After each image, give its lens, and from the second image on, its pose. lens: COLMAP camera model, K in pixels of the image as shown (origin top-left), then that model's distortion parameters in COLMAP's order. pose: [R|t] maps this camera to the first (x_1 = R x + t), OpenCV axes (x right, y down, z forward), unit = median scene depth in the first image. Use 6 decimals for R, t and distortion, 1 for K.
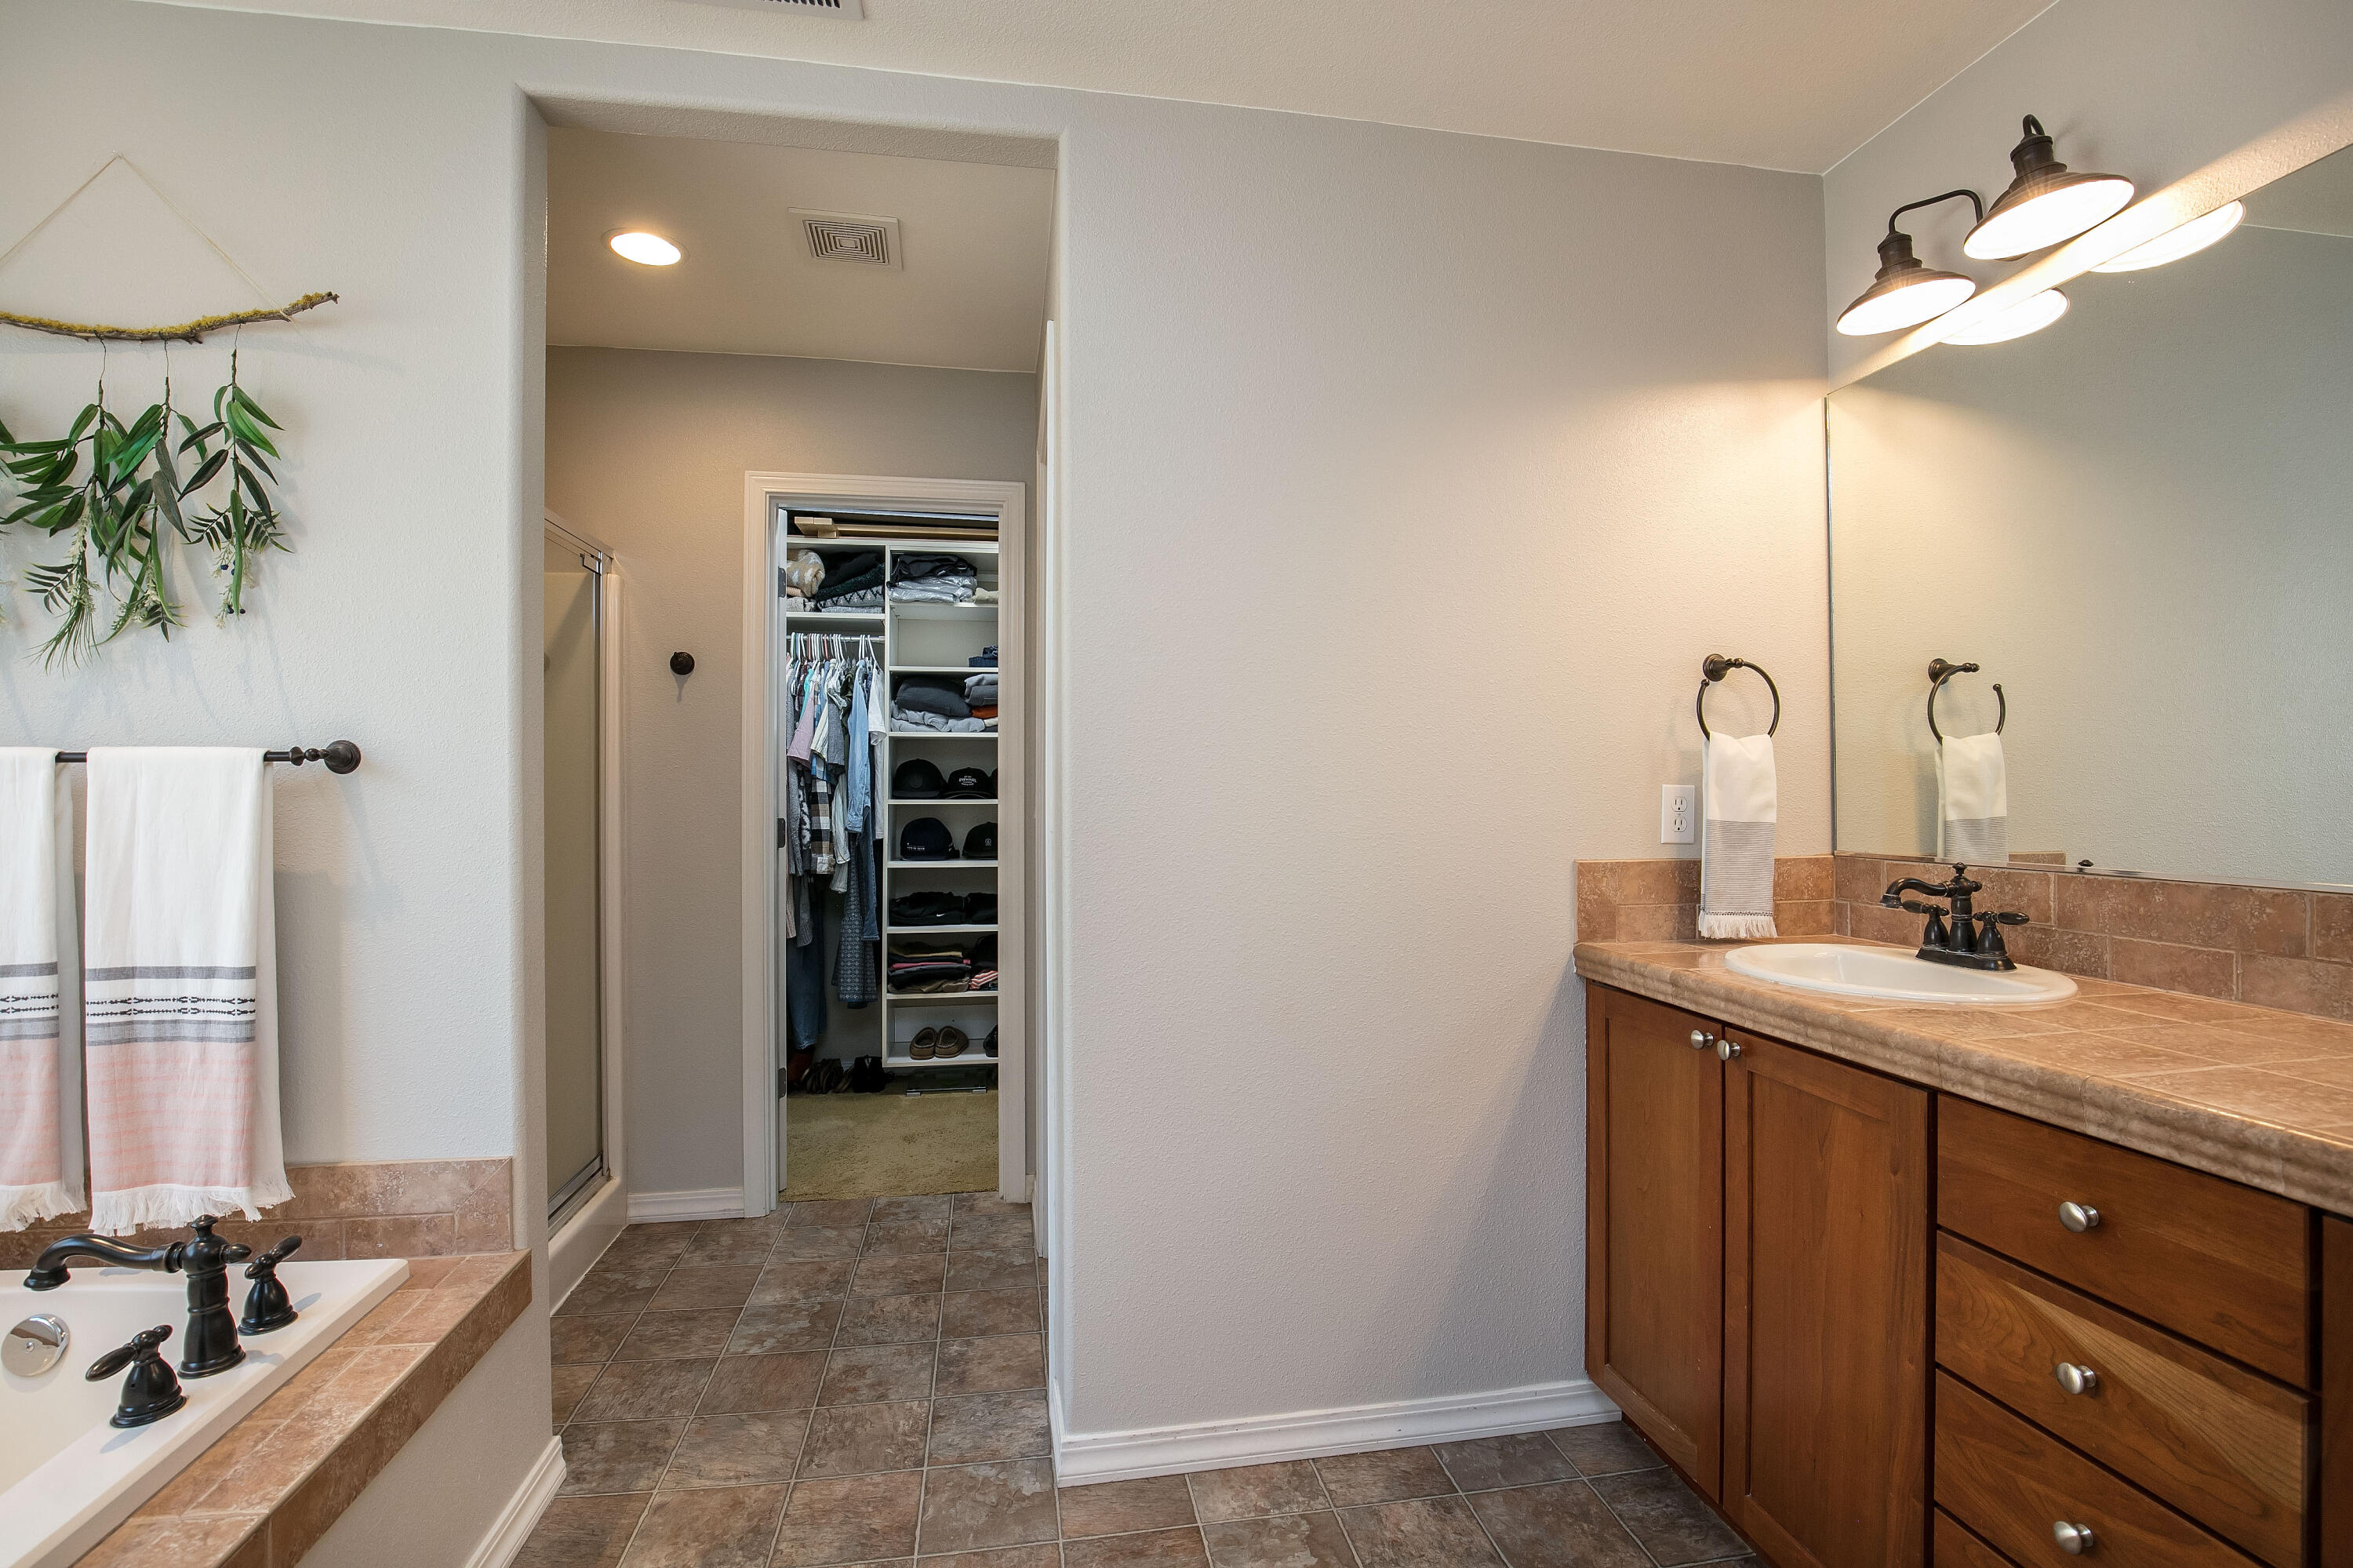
lens RADIAL K [[1076.0, 0, 1176.5], [0, 1076.0, 784.0], [0, 0, 1]] dist [0.002097, 0.000442]
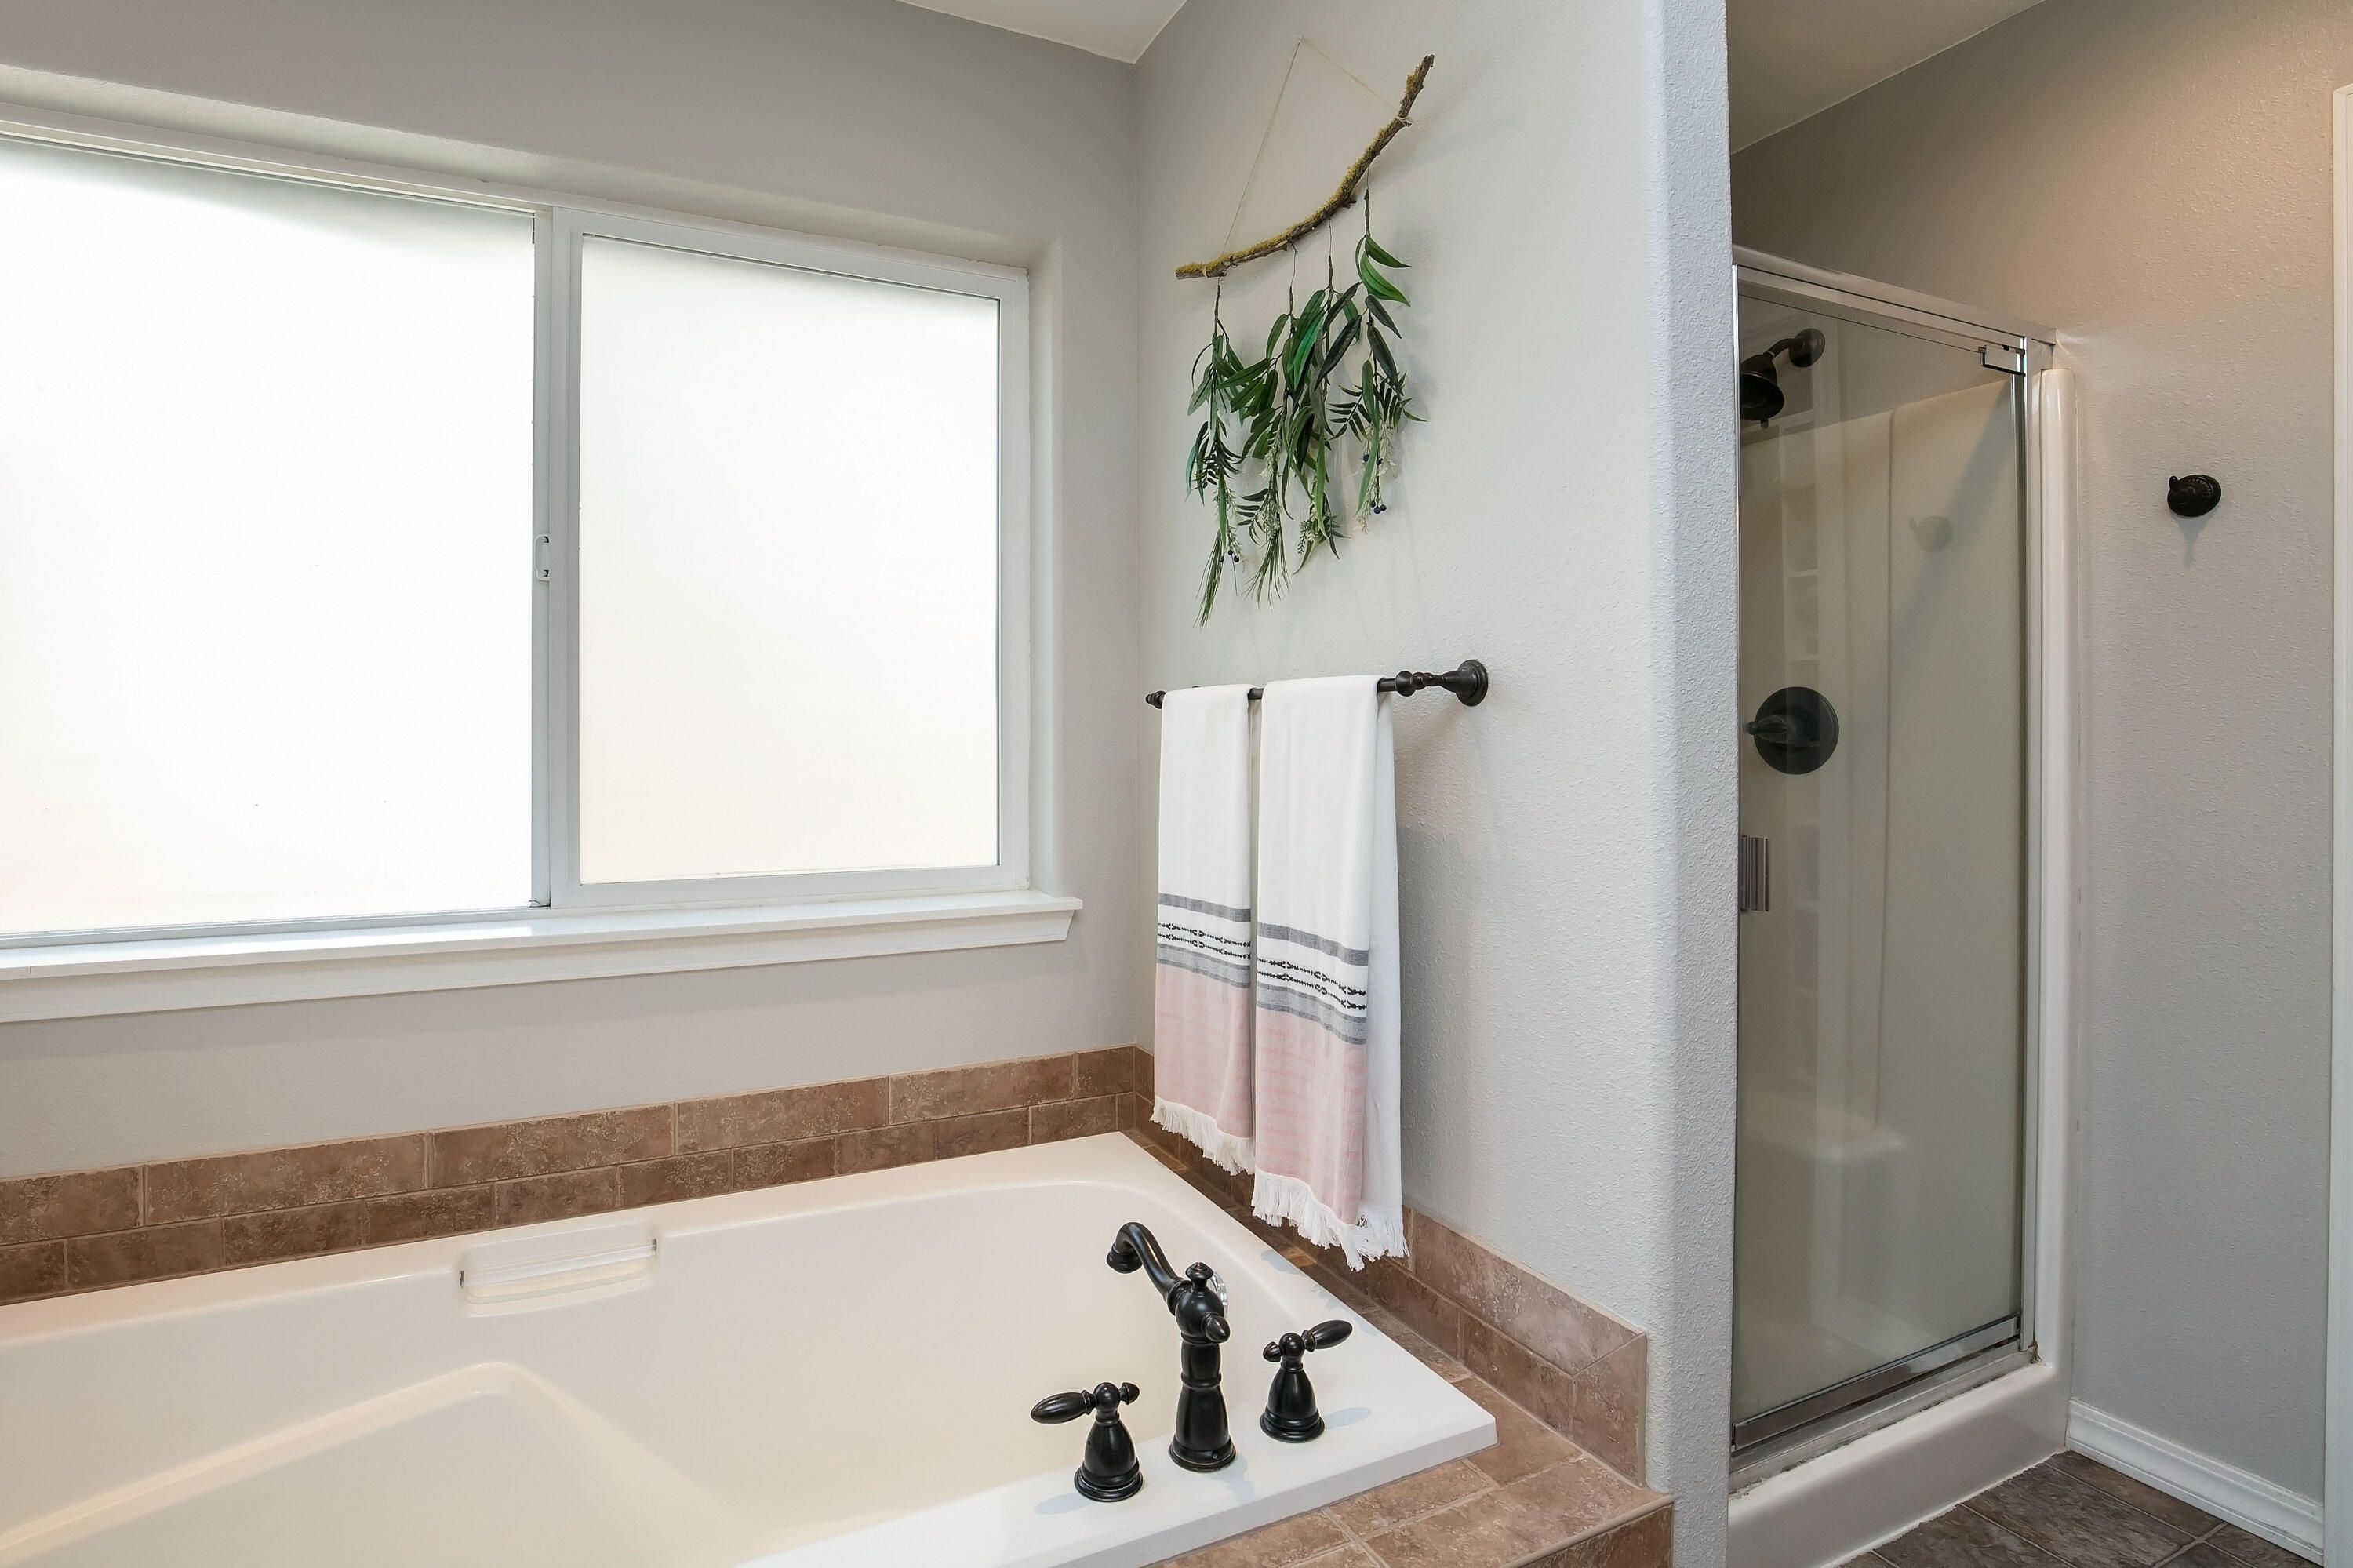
lens RADIAL K [[1121.1, 0, 1173.1], [0, 1121.1, 736.3], [0, 0, 1]] dist [-0.028202, 0.000517]
pose [[0.258167, 0.005380, -0.966085, -0.053290], [0.009278, 0.999925, 0.008048, 0.001872], [0.966056, -0.011041, 0.258097, 0.360919]]
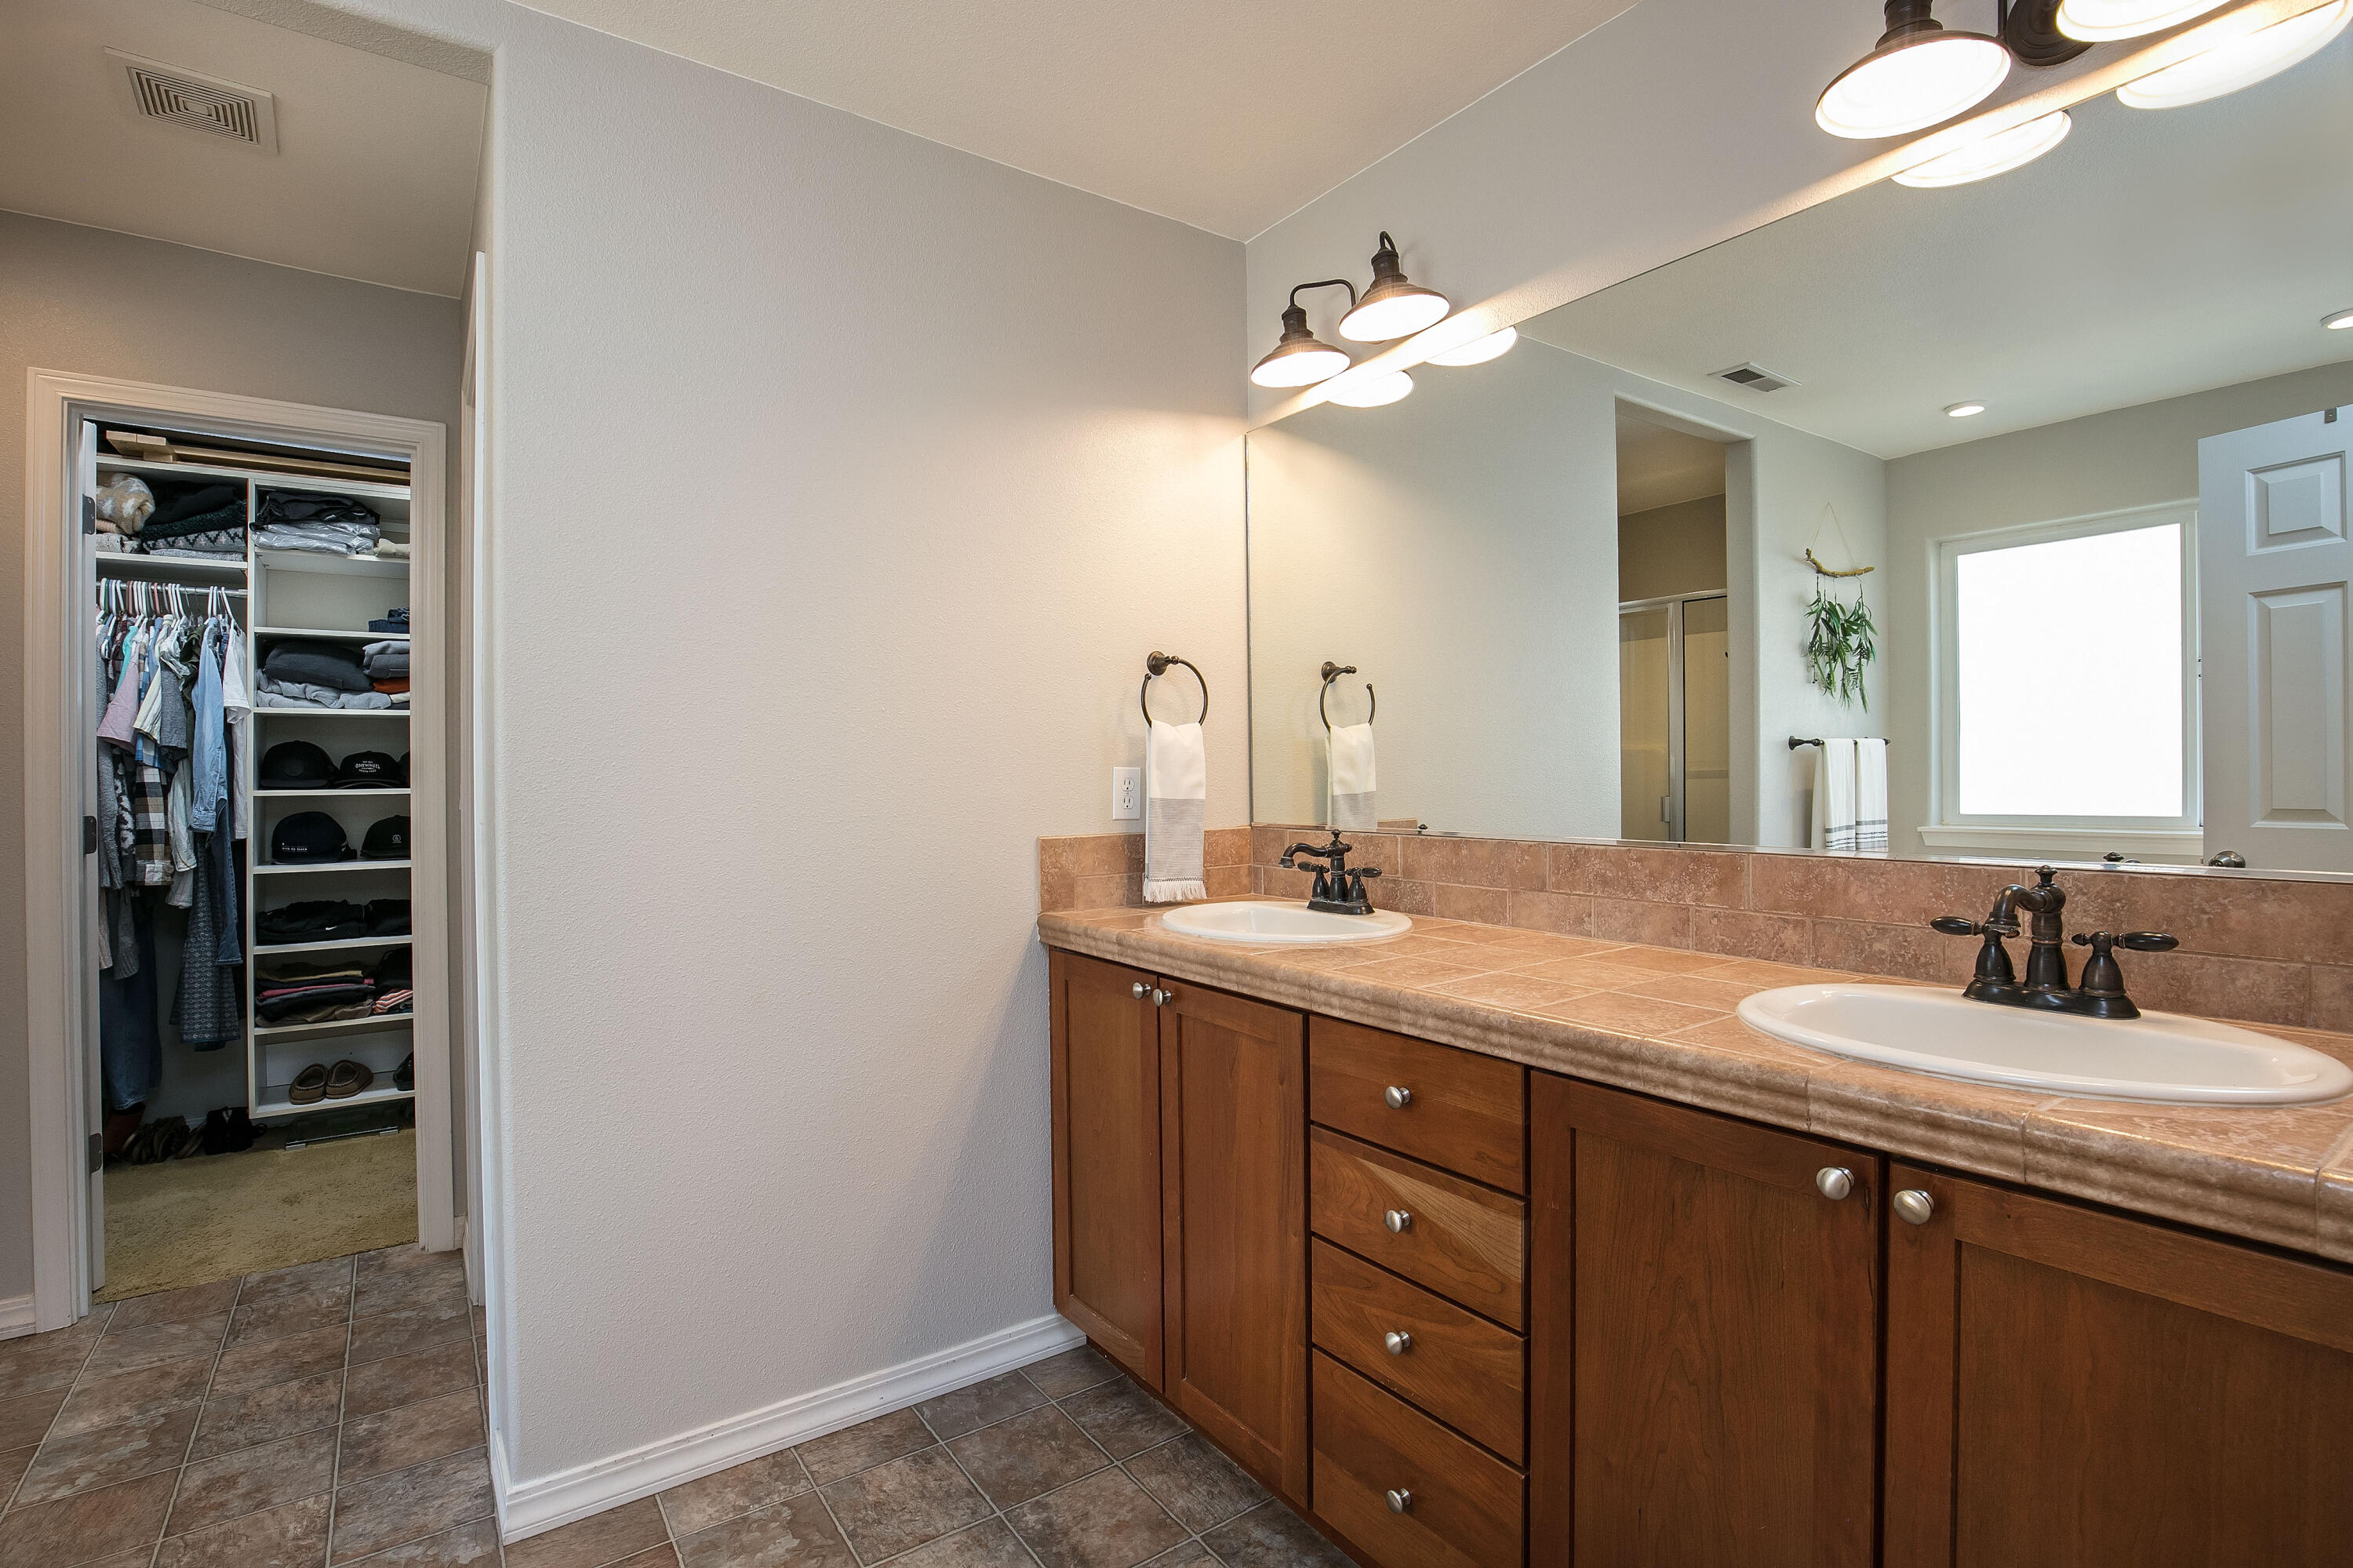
lens RADIAL K [[1112.6, 0, 1150.9], [0, 1112.6, 767.6], [0, 0, 1]] dist [-0.028590, 0.006412]
pose [[0.908347, -0.005939, 0.418175, 0.004910], [0.005745, 0.999982, 0.001722, -0.000642], [-0.418178, 0.000838, 0.908365, -0.062545]]
